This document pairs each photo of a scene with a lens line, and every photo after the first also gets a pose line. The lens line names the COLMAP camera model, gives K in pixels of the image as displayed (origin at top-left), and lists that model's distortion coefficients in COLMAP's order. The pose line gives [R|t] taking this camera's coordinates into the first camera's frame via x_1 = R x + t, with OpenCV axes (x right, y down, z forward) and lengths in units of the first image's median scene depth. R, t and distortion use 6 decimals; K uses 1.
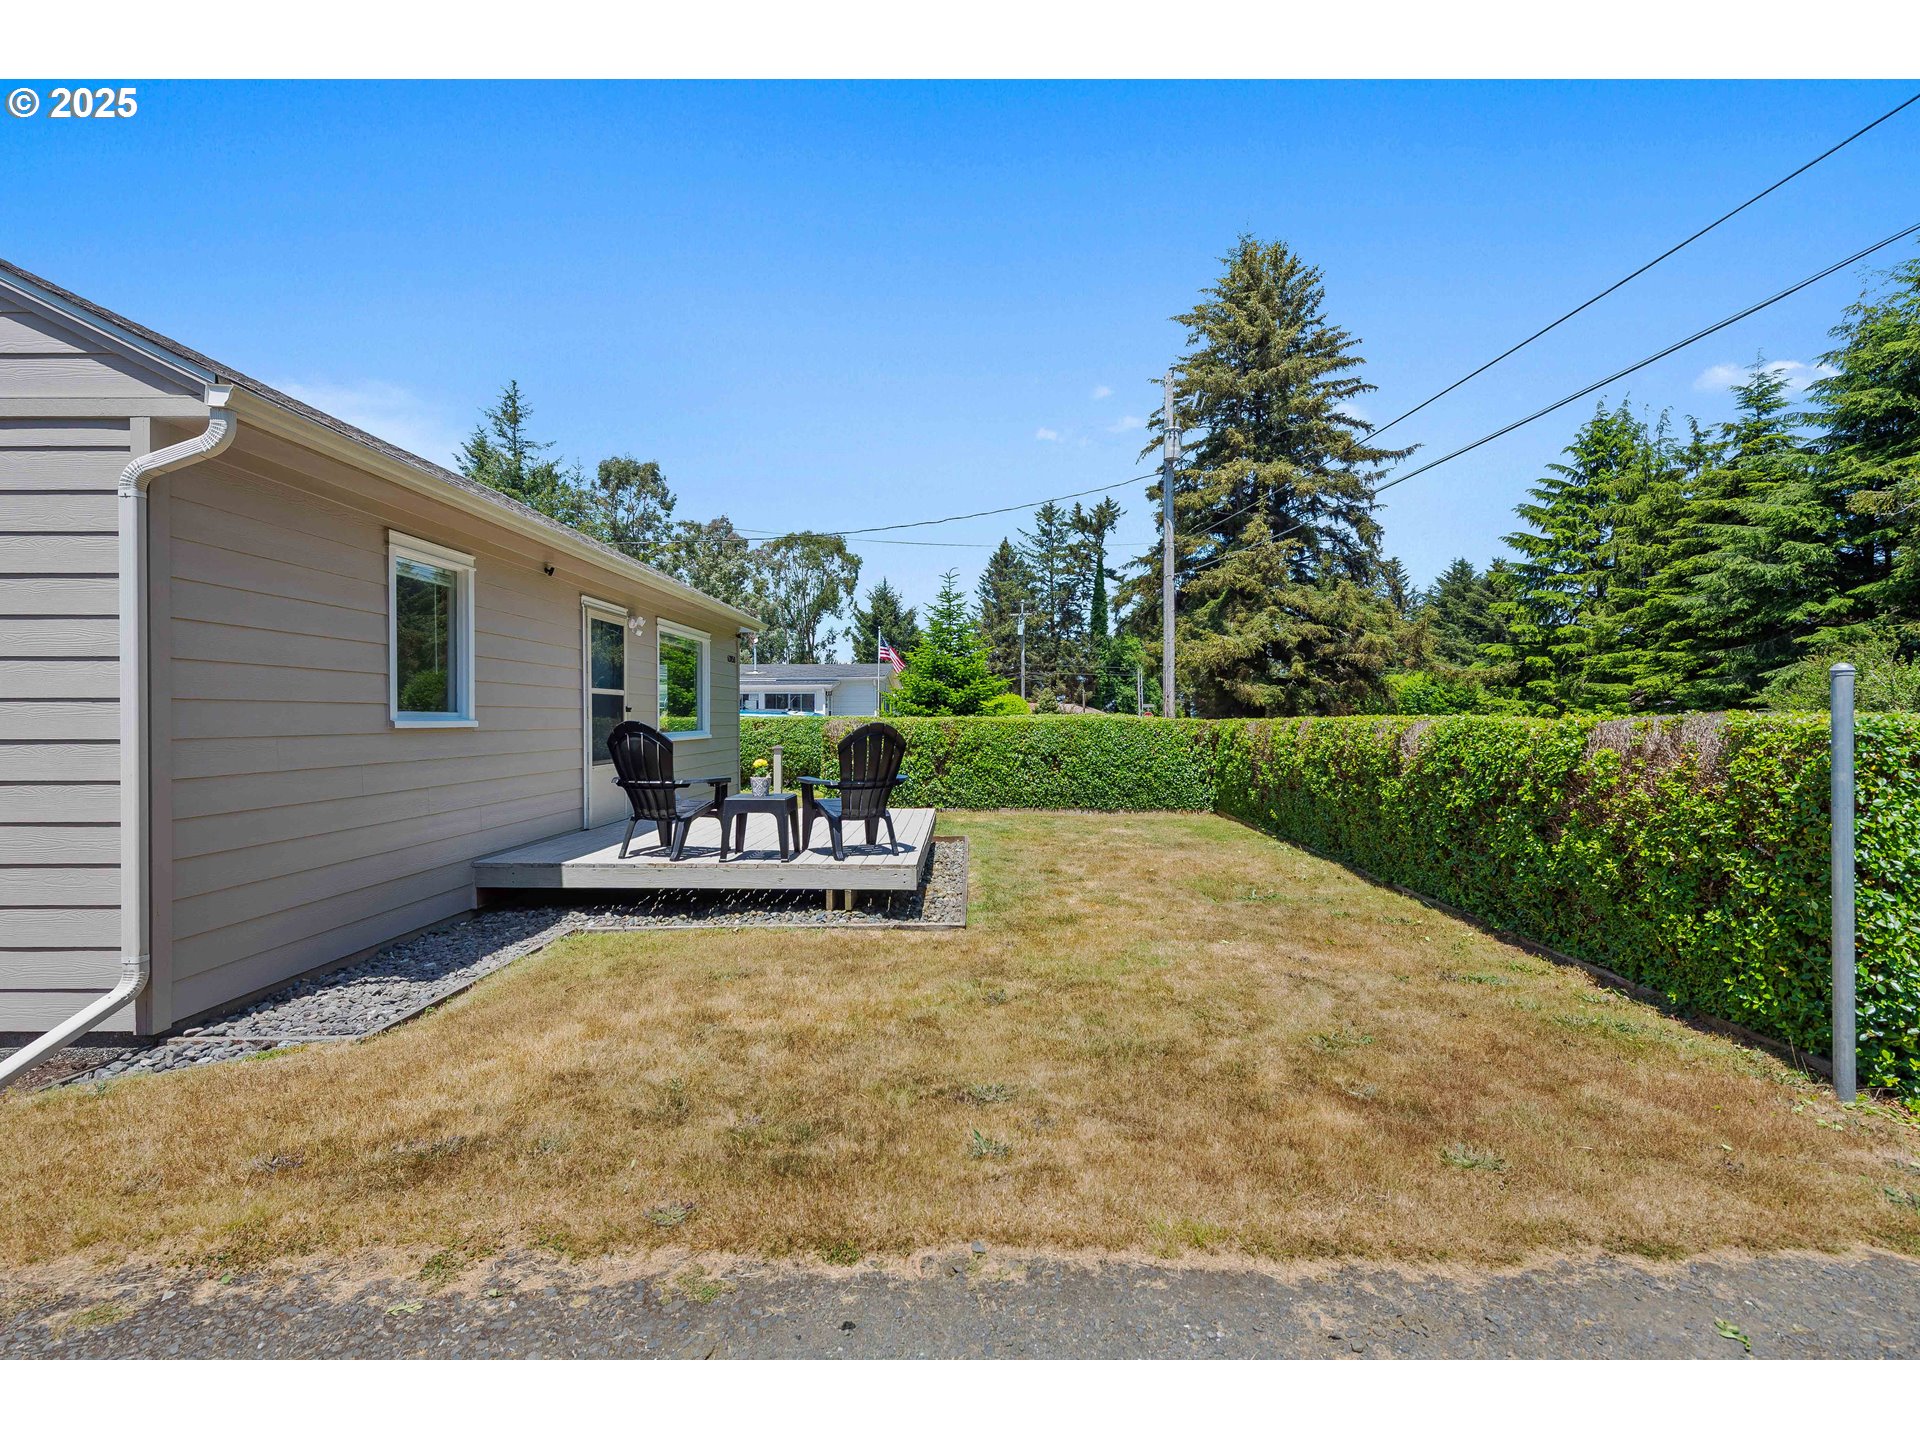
lens RADIAL K [[876.3, 0, 960.0], [0, 876.3, 720.0], [0, 0, 1]] dist [0.018946, -0.000496]
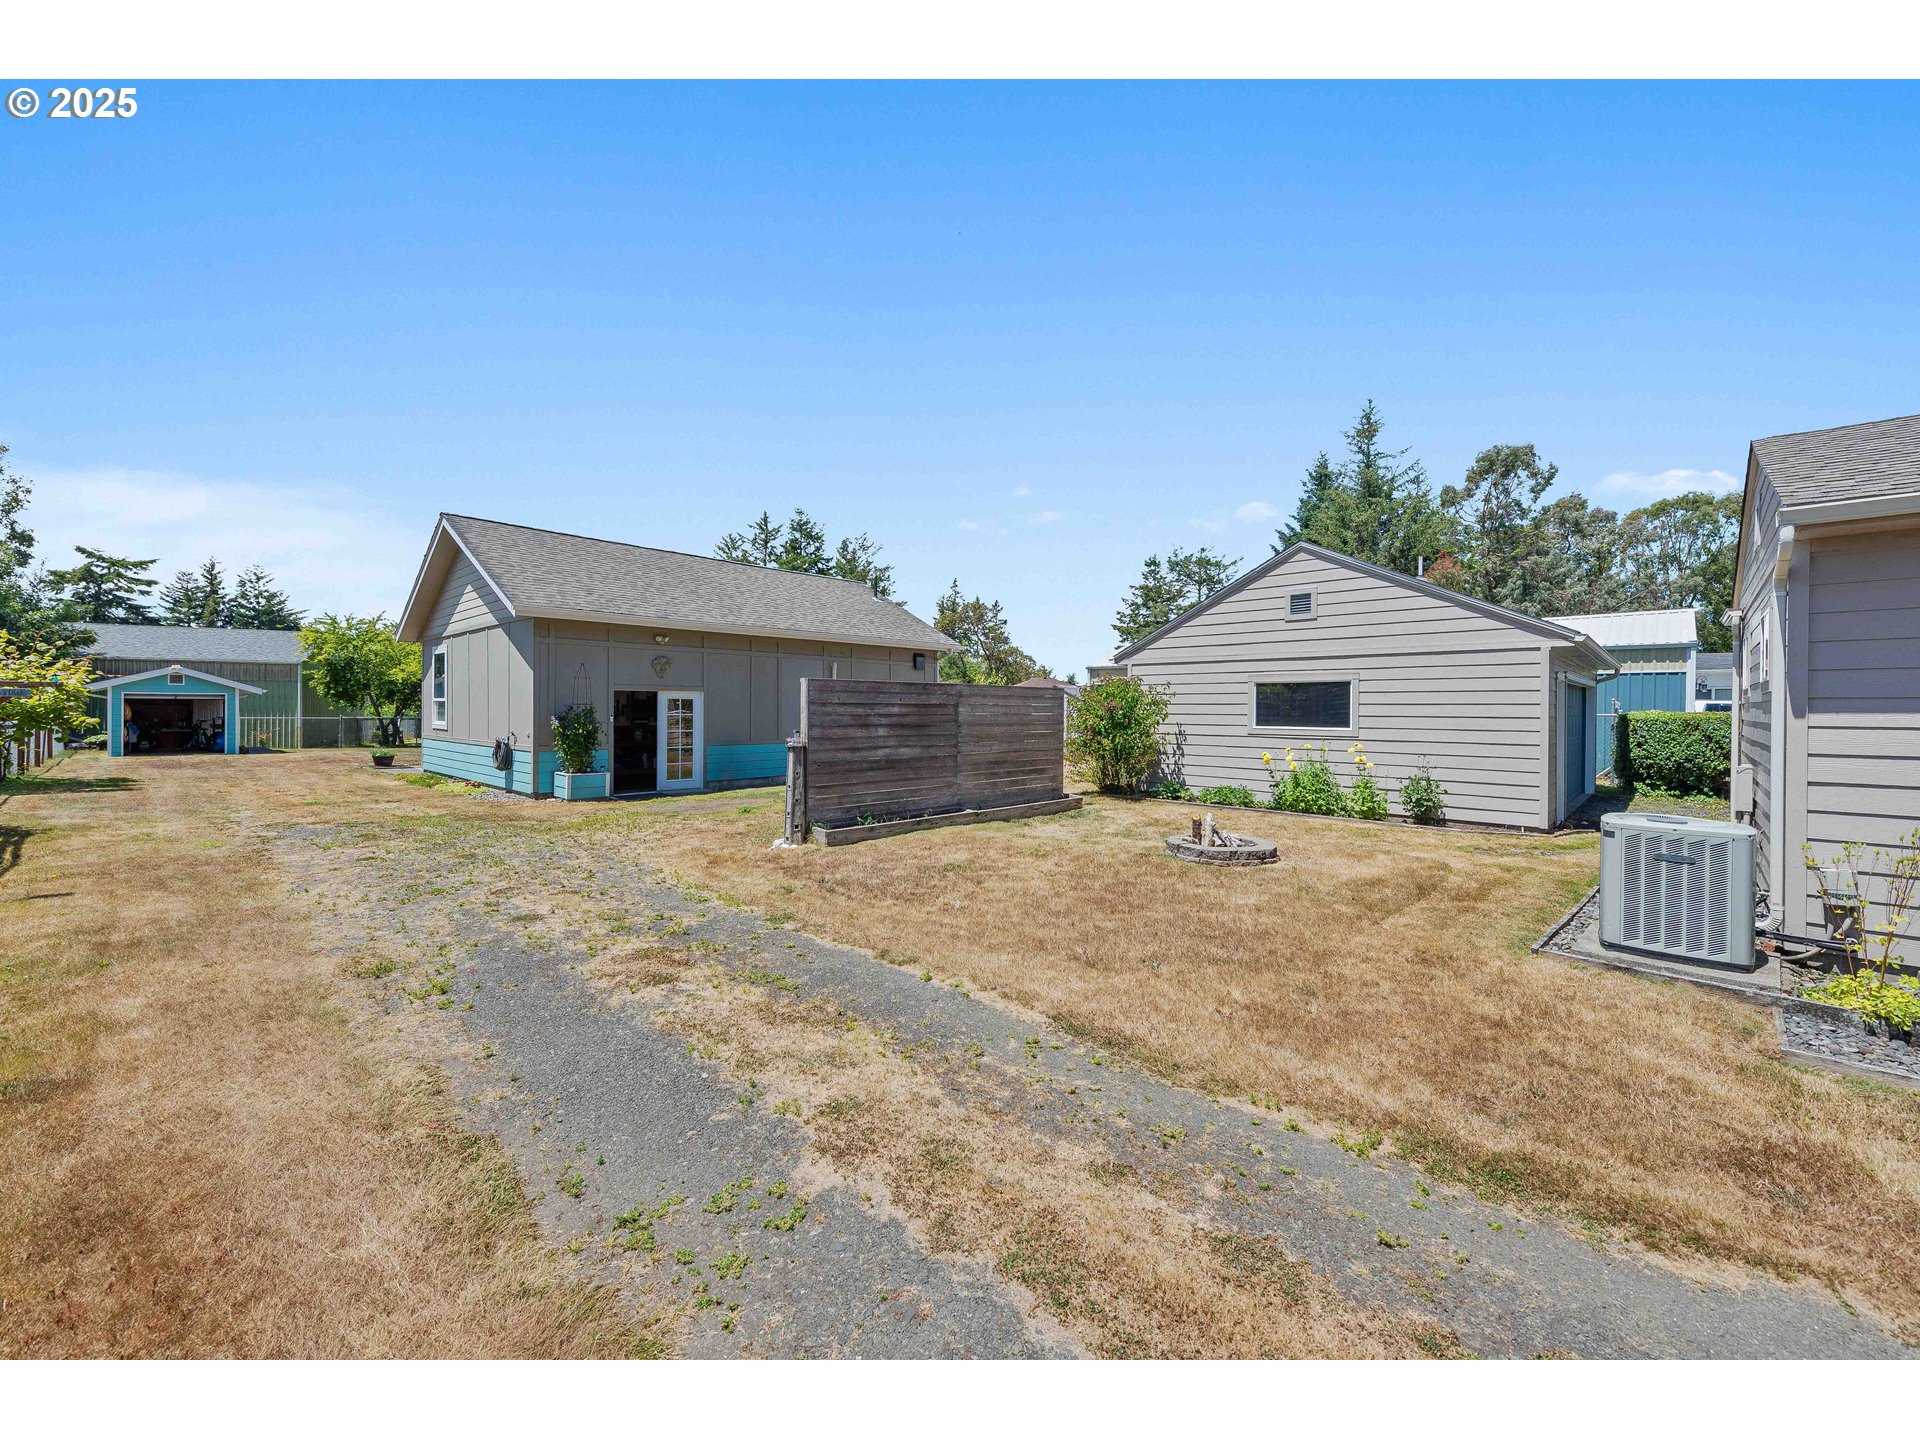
lens RADIAL K [[738.5, 0, 960.0], [0, 738.5, 720.0], [0, 0, 1]] dist [0.000428, -0.000394]
pose [[0.737605, 0.017624, -0.675002, -0.259799], [-0.006834, 0.999803, 0.018637, -0.003433], [0.675198, -0.009134, 0.737580, -0.013677]]
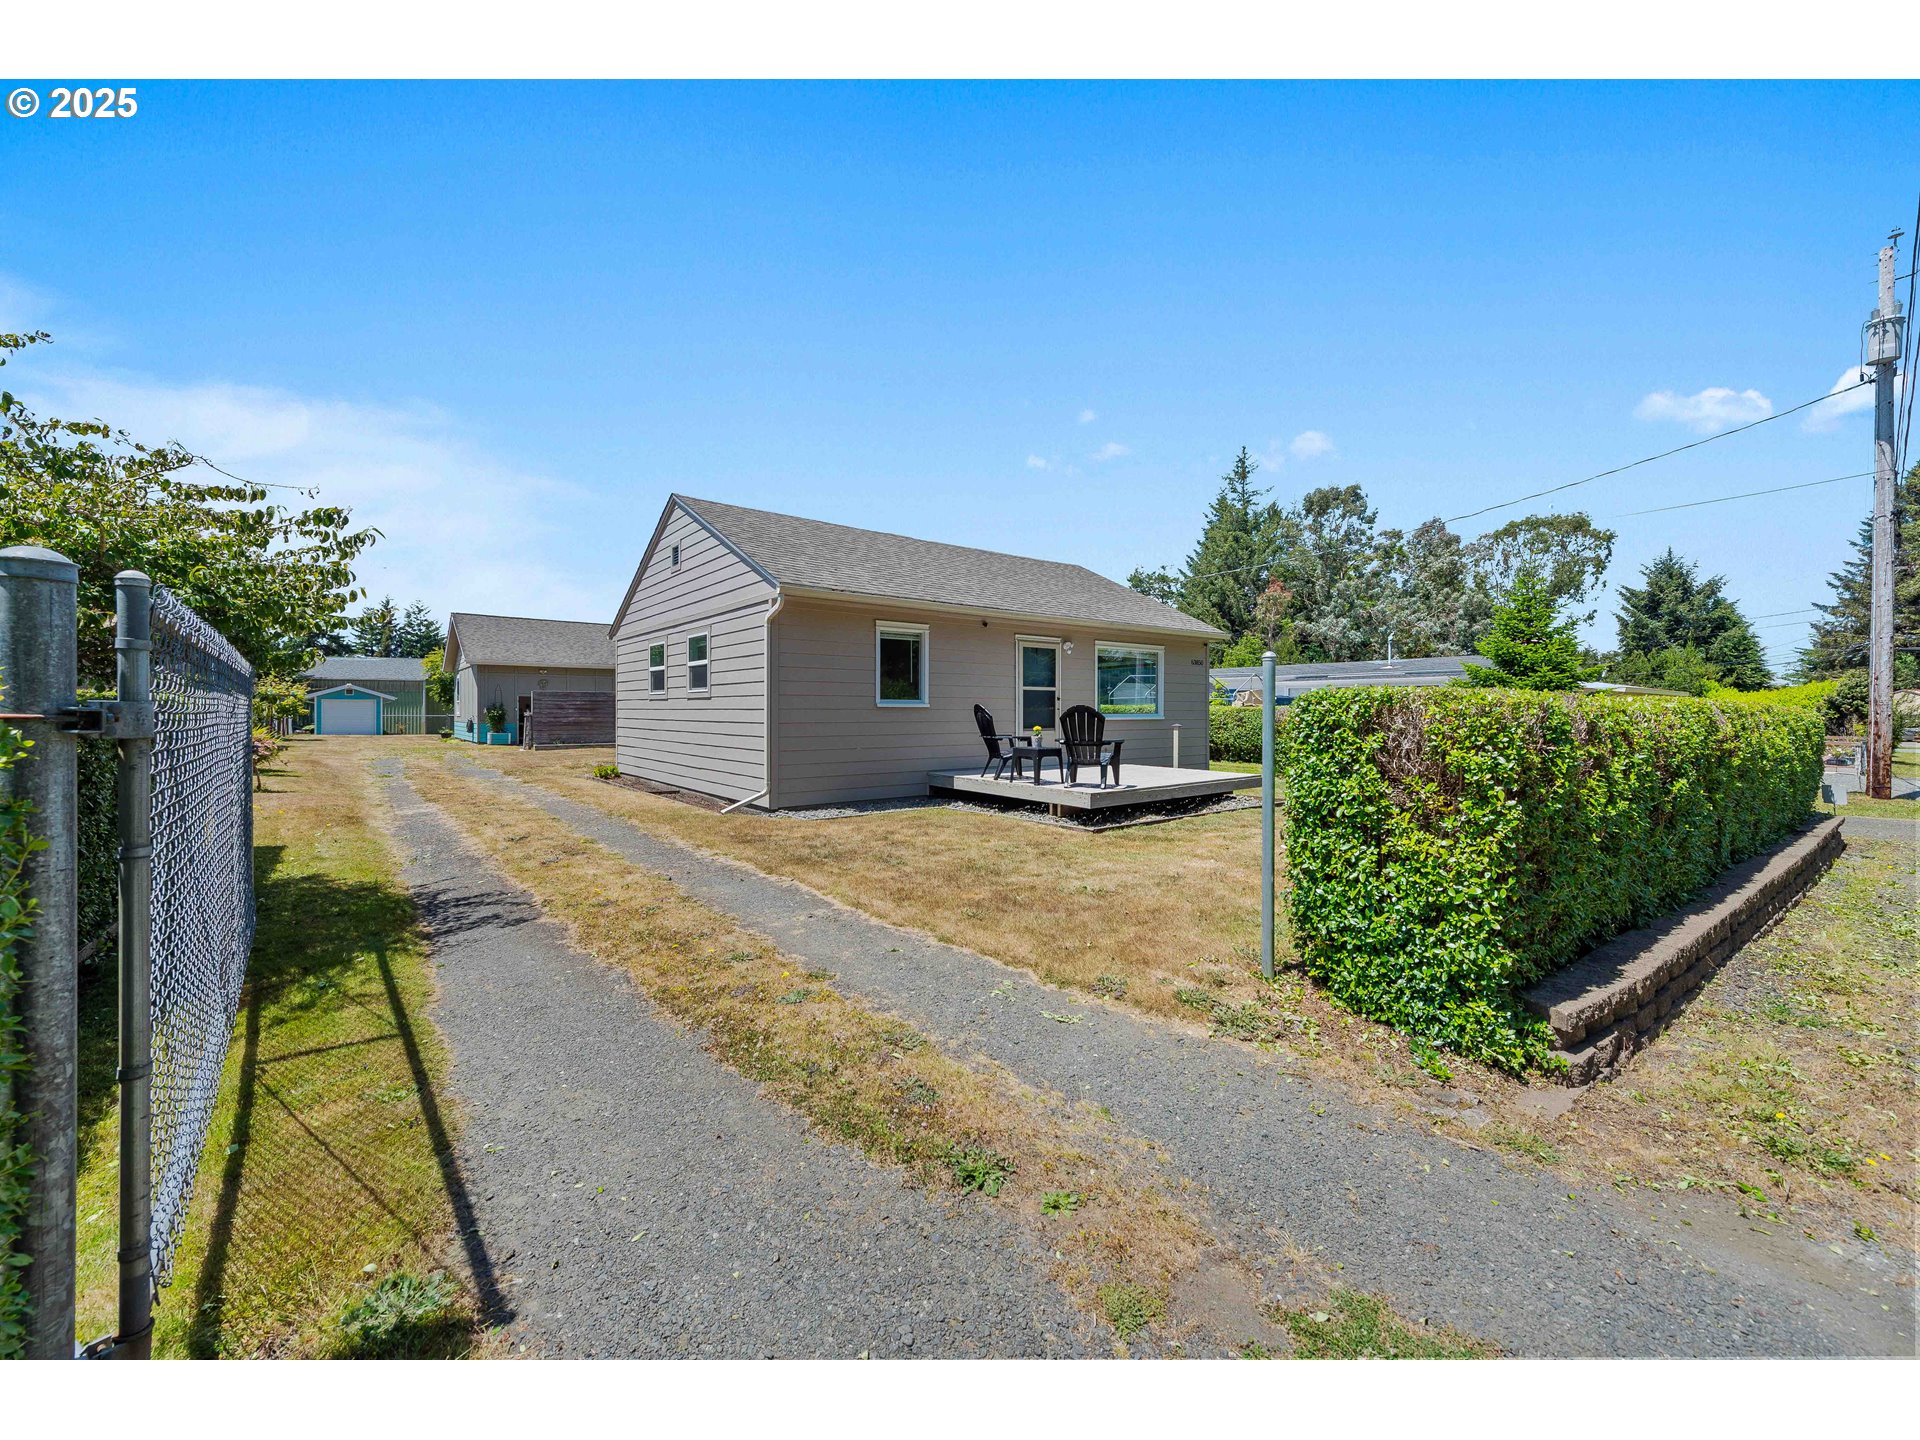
lens RADIAL K [[738.5, 0, 960.0], [0, 738.5, 720.0], [0, 0, 1]] dist [0.000428, -0.000394]
pose [[0.635719, 0.011484, -0.771835, 0.066634], [-0.002852, 0.999917, 0.012528, 0.001249], [0.771915, -0.005763, 0.635699, -0.003182]]
